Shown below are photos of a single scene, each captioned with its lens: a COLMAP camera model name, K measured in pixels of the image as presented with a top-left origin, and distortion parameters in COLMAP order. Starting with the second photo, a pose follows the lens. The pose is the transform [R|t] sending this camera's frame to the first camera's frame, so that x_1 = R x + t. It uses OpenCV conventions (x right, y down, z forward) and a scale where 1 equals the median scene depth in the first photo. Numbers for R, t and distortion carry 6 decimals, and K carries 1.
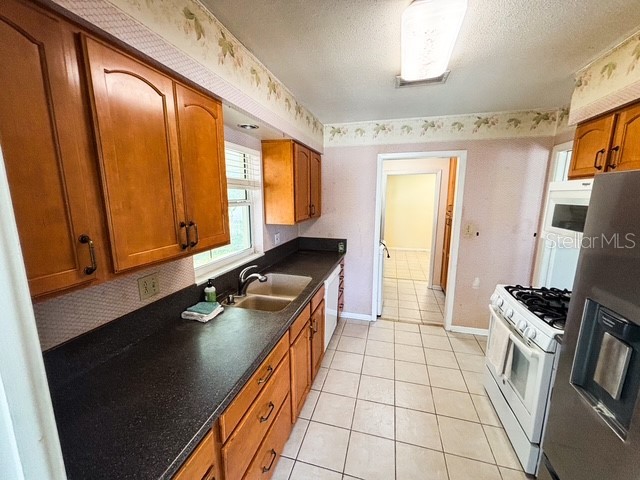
lens RADIAL K [[259.9, 0, 319.9], [0, 259.9, 240.9], [0, 0, 1]] dist [0.004449, -0.000474]
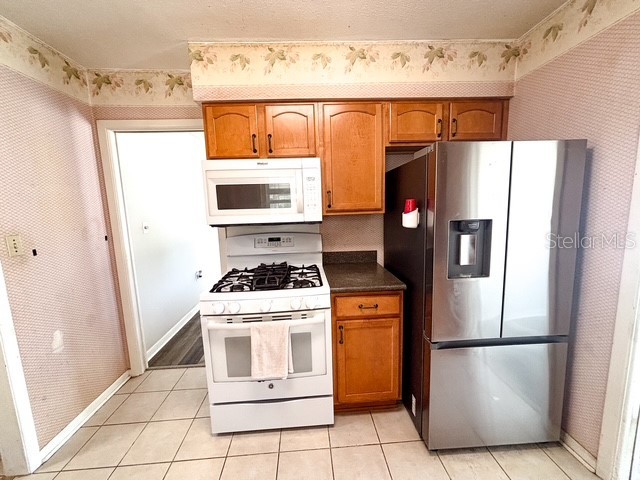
lens RADIAL K [[259.9, 0, 319.4], [0, 259.9, 237.8], [0, 0, 1]] dist [0.004449, -0.000474]
pose [[-0.322459, -0.114968, 0.939576, -0.071356], [0.198465, 0.962323, 0.185864, -0.043723], [-0.925544, 0.246407, -0.287493, 0.698048]]
